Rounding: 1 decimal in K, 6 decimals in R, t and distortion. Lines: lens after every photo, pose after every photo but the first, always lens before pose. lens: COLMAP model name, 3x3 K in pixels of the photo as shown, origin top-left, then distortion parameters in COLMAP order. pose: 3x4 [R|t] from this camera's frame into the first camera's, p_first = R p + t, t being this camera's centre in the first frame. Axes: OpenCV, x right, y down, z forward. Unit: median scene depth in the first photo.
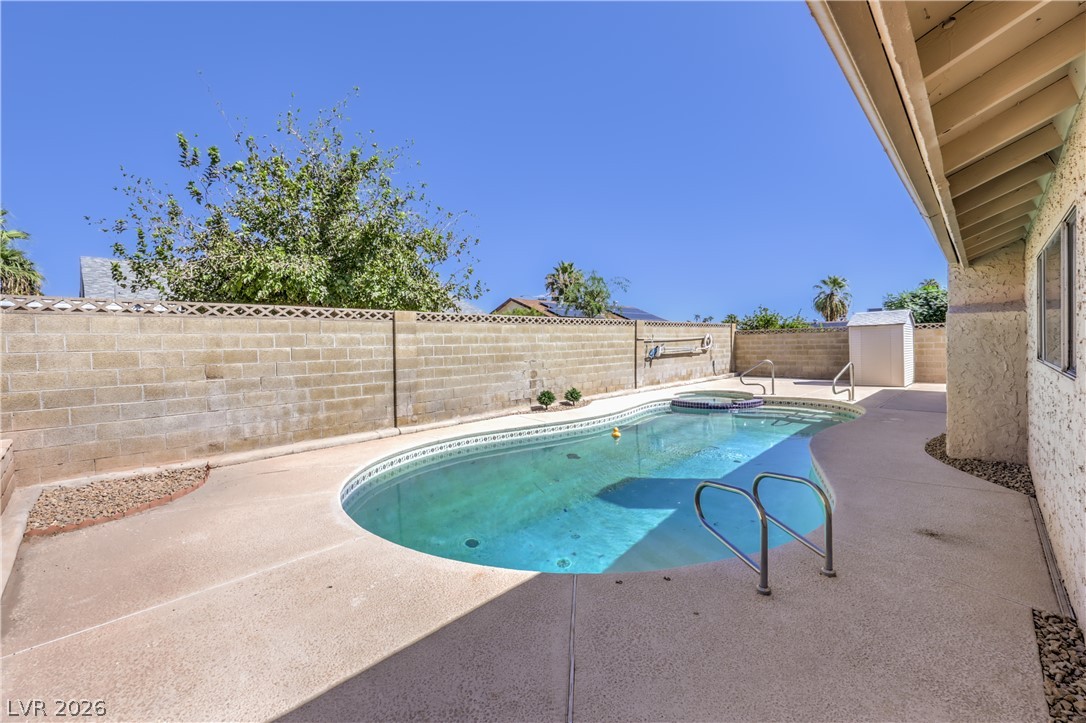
lens RADIAL K [[447.5, 0, 529.7], [0, 447.5, 358.0], [0, 0, 1]] dist [0.000420, 0.000005]
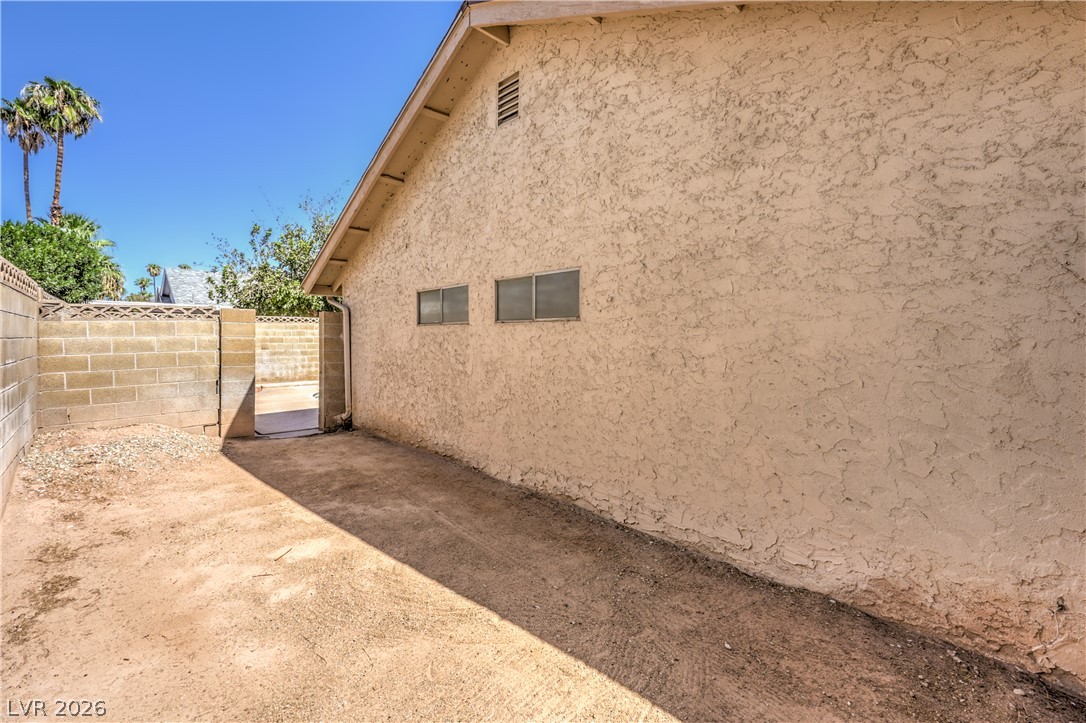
lens RADIAL K [[451.2, 0, 544.9], [0, 451.2, 342.2], [0, 0, 1]] dist [-0.000195, -0.000108]
pose [[0.999509, 0.026805, -0.016203, 0.664288], [-0.026984, 0.999576, -0.010934, -0.004770], [0.015903, 0.011366, 0.999809, -1.117486]]
